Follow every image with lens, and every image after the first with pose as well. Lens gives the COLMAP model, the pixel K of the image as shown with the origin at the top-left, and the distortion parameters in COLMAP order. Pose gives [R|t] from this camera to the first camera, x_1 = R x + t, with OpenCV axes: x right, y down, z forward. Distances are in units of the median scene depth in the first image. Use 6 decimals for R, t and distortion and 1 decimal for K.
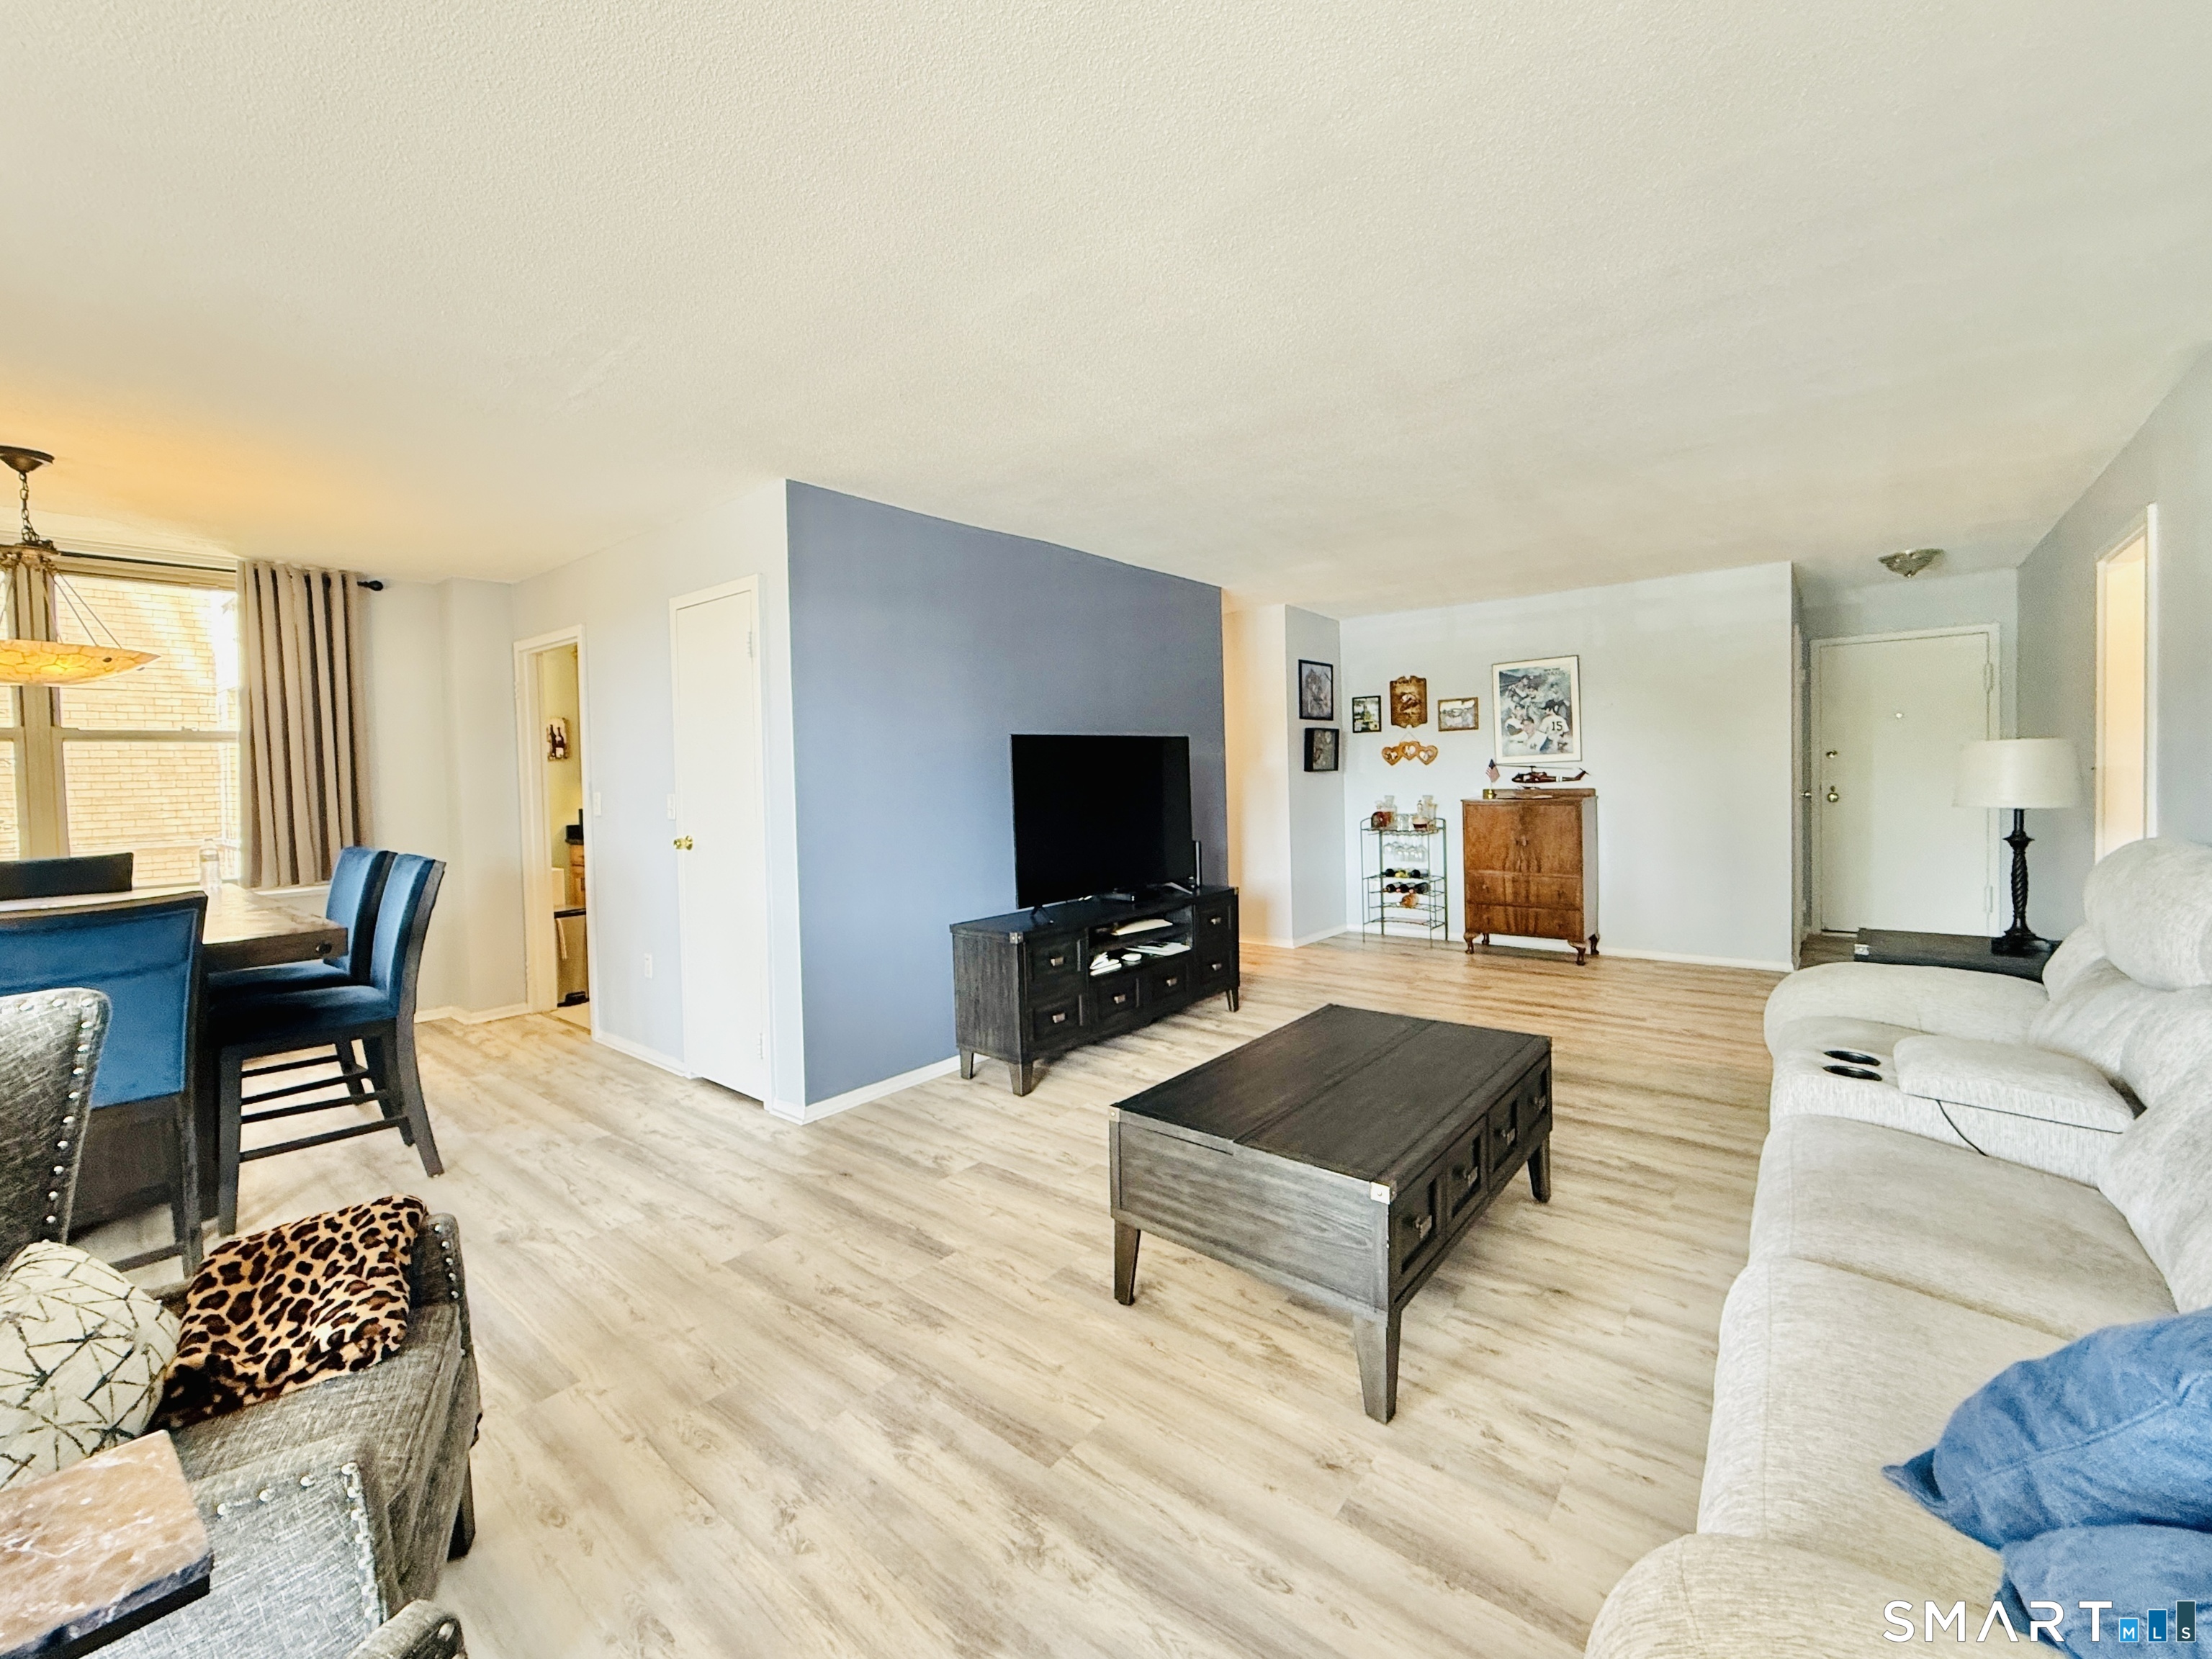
lens RADIAL K [[917.6, 0, 1120.9], [0, 917.6, 786.1], [0, 0, 1]] dist [0.000331, 0.000132]
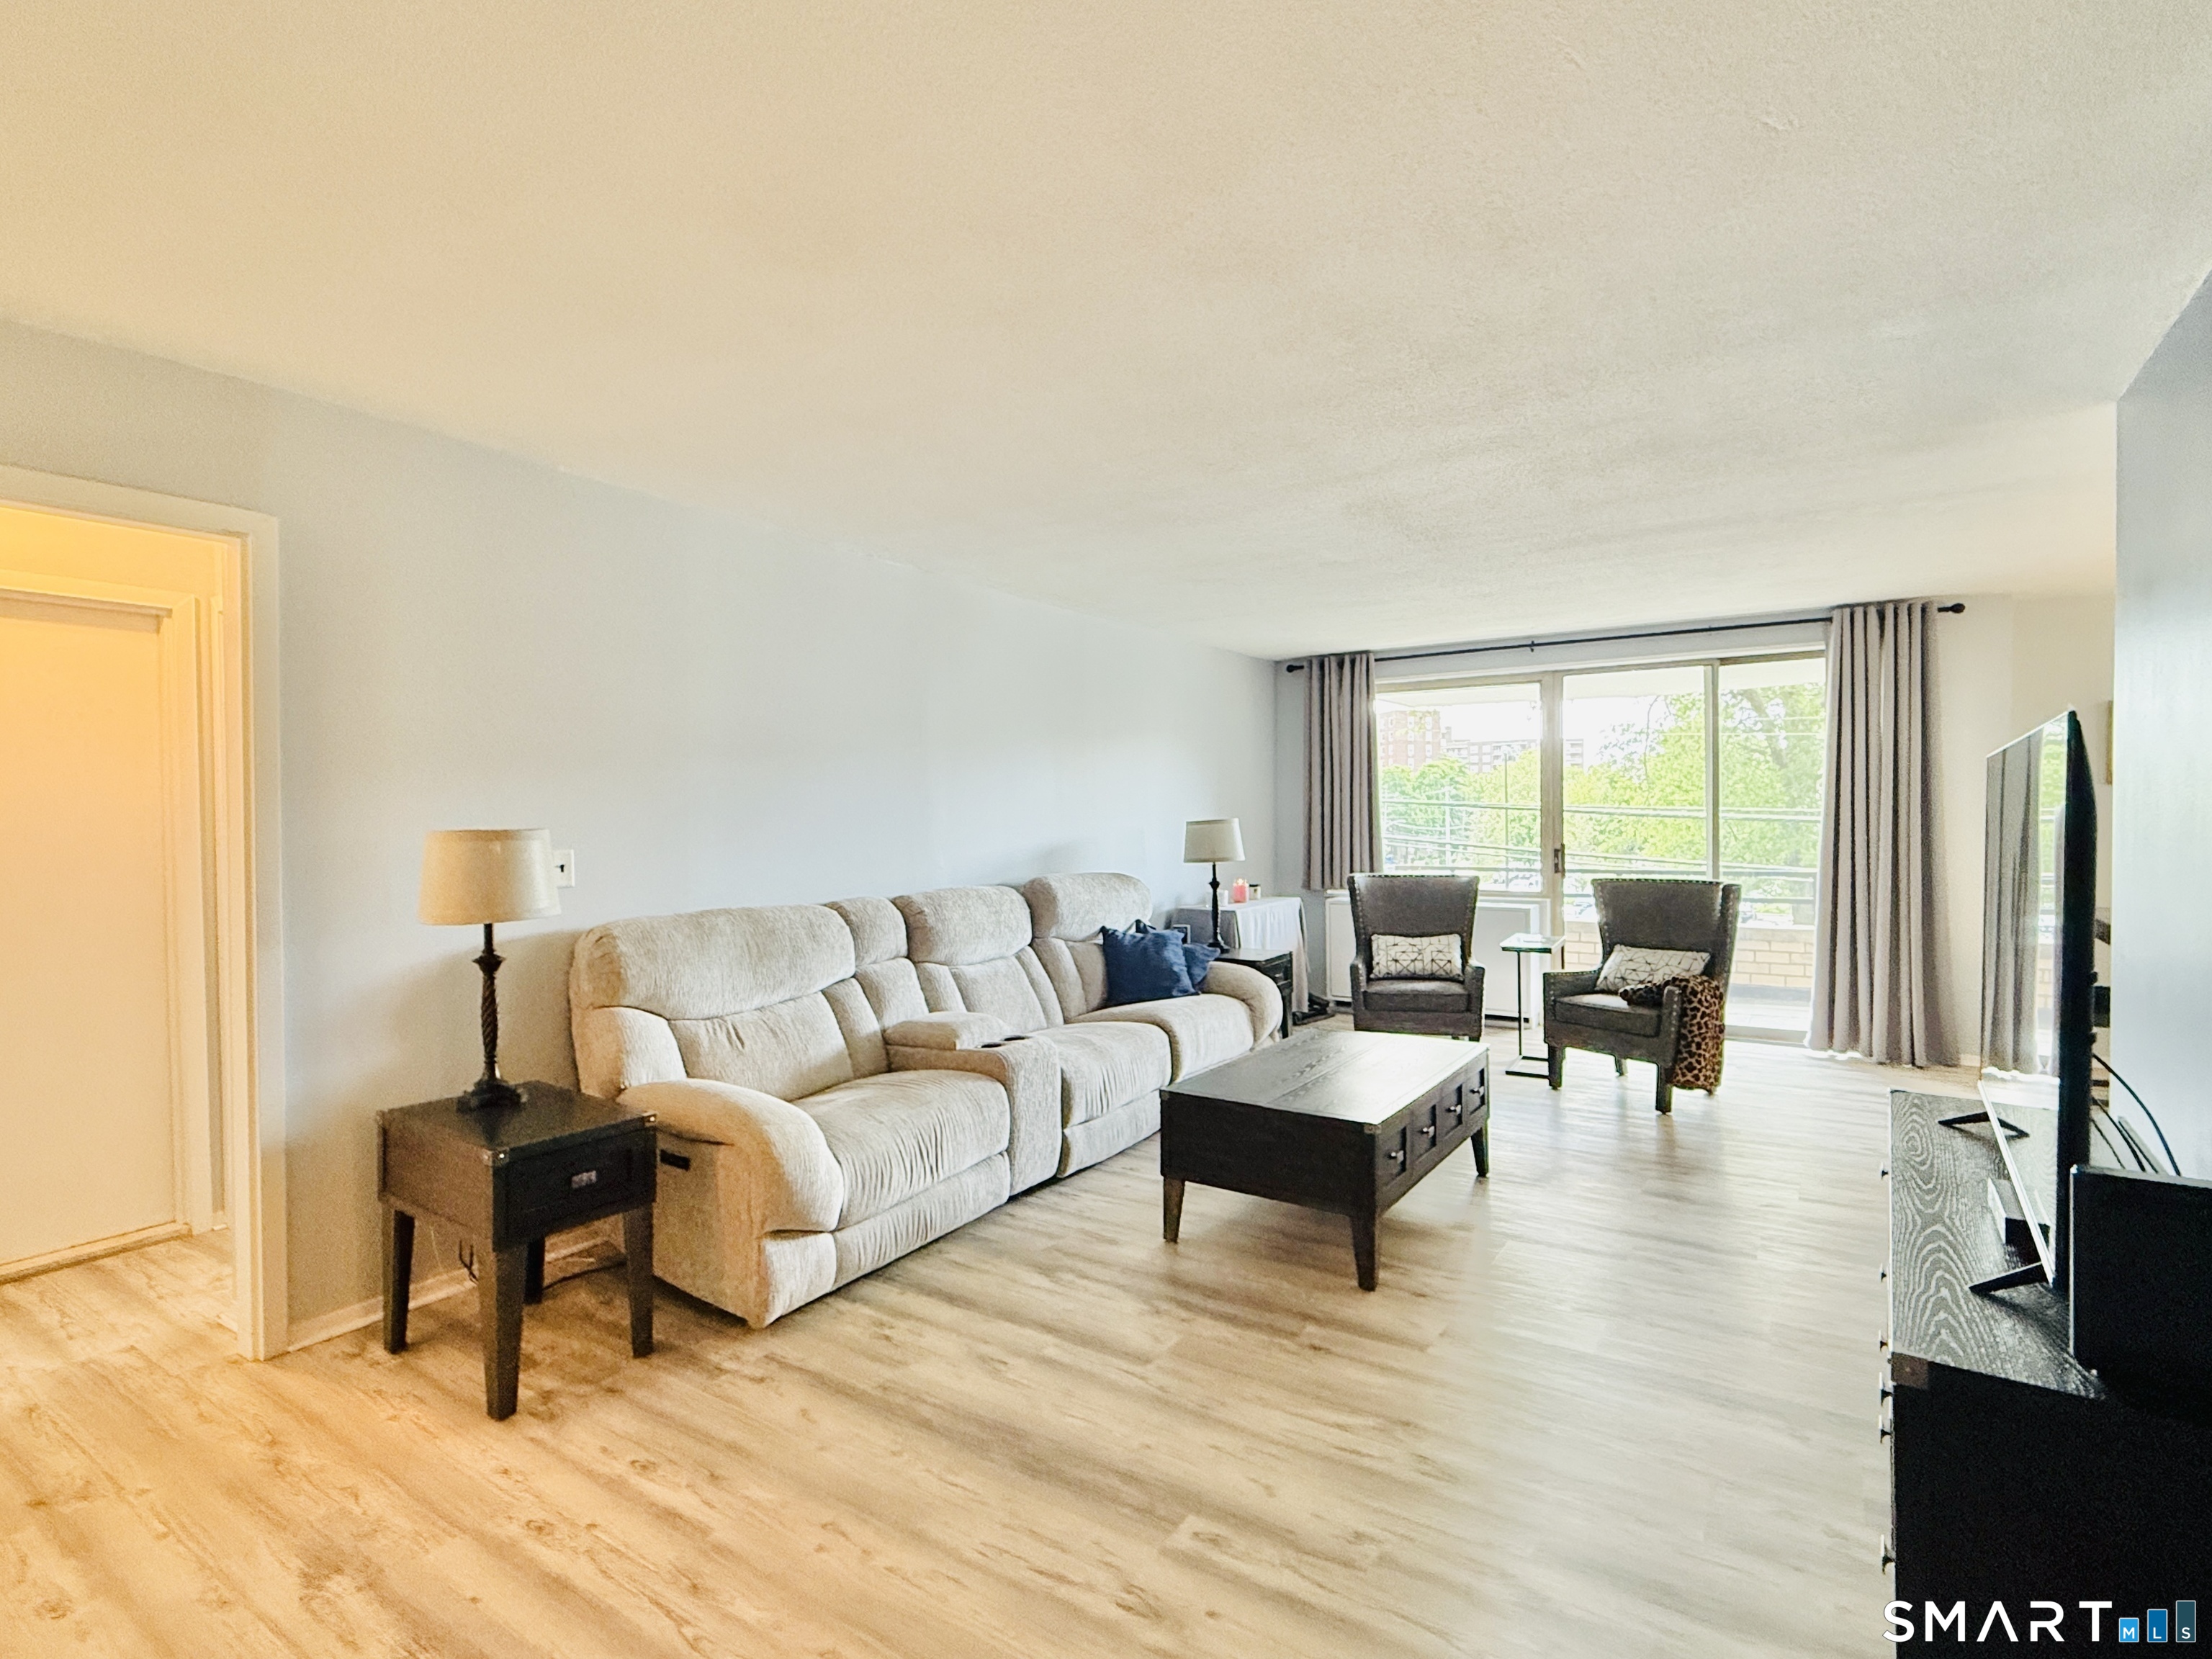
lens RADIAL K [[1091.1, 0, 1106.0], [0, 1091.1, 829.5], [0, 0, 1]] dist [-0.000059, -0.000008]
pose [[-0.995989, 0.032835, -0.083228, 0.528098], [0.029972, 0.998923, 0.035416, -0.063204], [0.084301, 0.032779, -0.995901, 1.892420]]
